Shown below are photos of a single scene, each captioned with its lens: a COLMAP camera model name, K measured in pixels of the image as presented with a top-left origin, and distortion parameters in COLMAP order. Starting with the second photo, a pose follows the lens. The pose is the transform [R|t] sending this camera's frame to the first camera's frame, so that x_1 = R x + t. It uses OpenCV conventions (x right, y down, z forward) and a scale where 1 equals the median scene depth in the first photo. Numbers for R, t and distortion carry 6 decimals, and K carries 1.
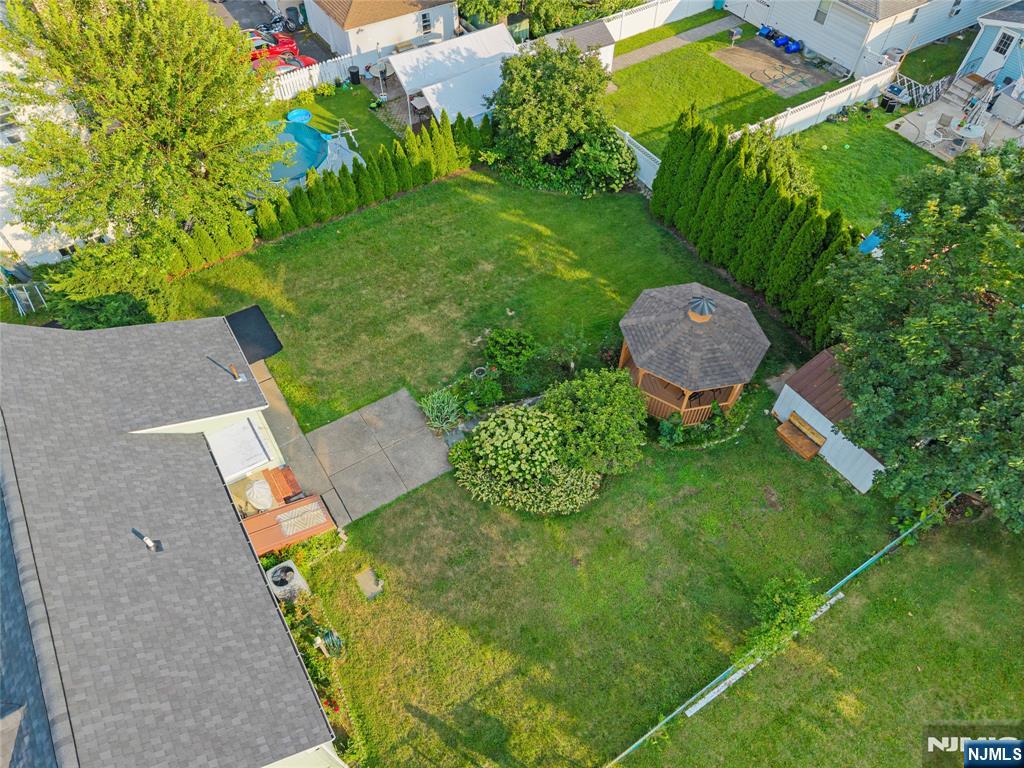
lens RADIAL K [[685.6, 0, 512.0], [0, 685.6, 384.0], [0, 0, 1]] dist [0.038863, -0.041447]
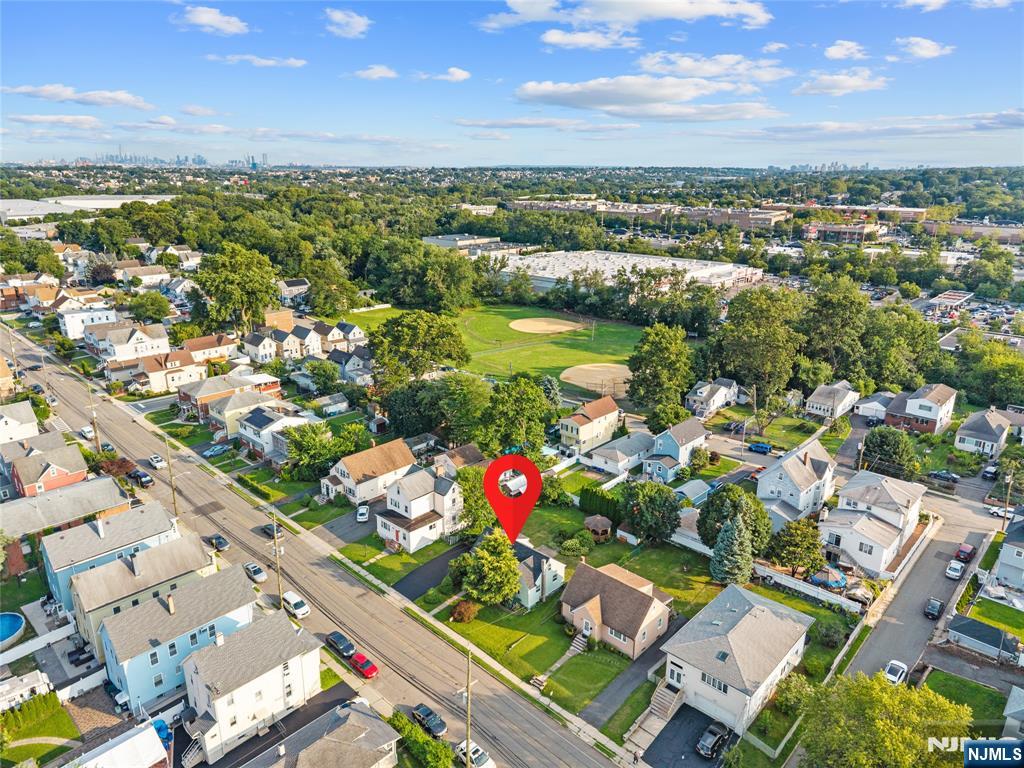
lens RADIAL K [[685.6, 0, 512.0], [0, 685.6, 384.0], [0, 0, 1]] dist [0.038863, -0.041447]
pose [[0.970017, -0.070619, 0.232552, -1.118877], [0.189129, 0.820273, -0.539799, 1.303181], [-0.152636, 0.567597, 0.809034, -2.747591]]
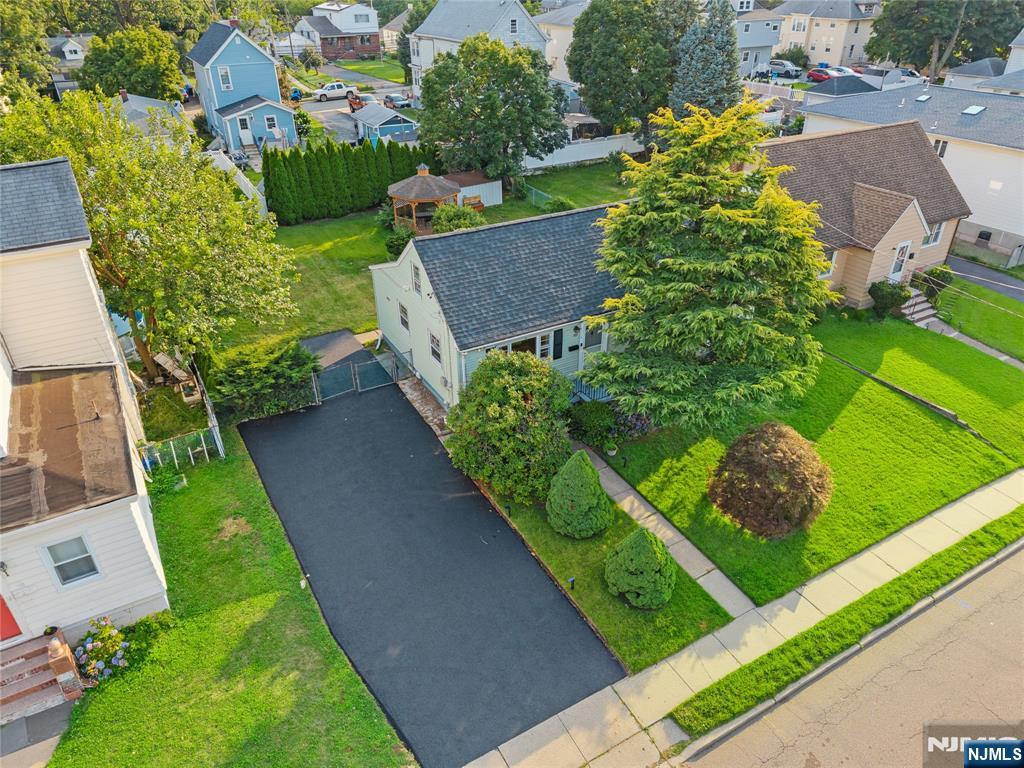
lens RADIAL K [[685.6, 0, 512.0], [0, 685.6, 384.0], [0, 0, 1]] dist [0.038863, -0.041447]
pose [[0.043674, -0.512335, 0.857674, -1.255475], [0.790557, 0.542617, 0.283878, -0.118860], [-0.610829, 0.665642, 0.428728, 0.344463]]
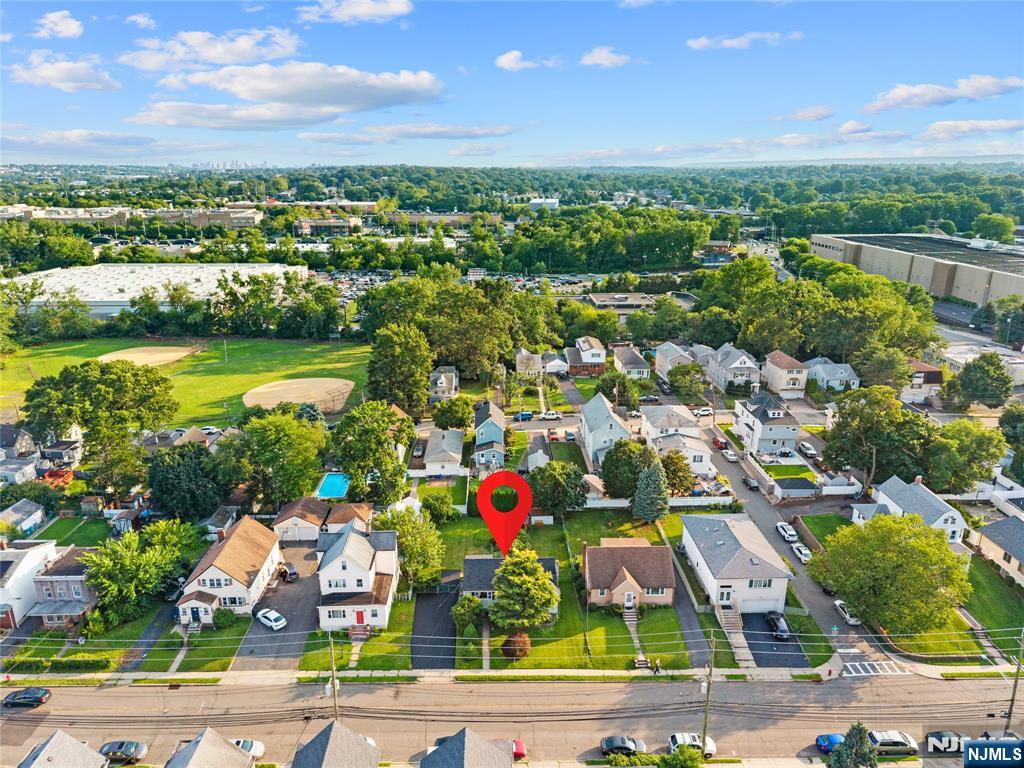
lens RADIAL K [[685.6, 0, 512.0], [0, 685.6, 384.0], [0, 0, 1]] dist [0.038863, -0.041447]
pose [[0.504852, -0.259394, 0.823310, -2.868969], [0.676546, 0.711263, -0.190764, 0.116998], [-0.536107, 0.653315, 0.534574, -1.810399]]
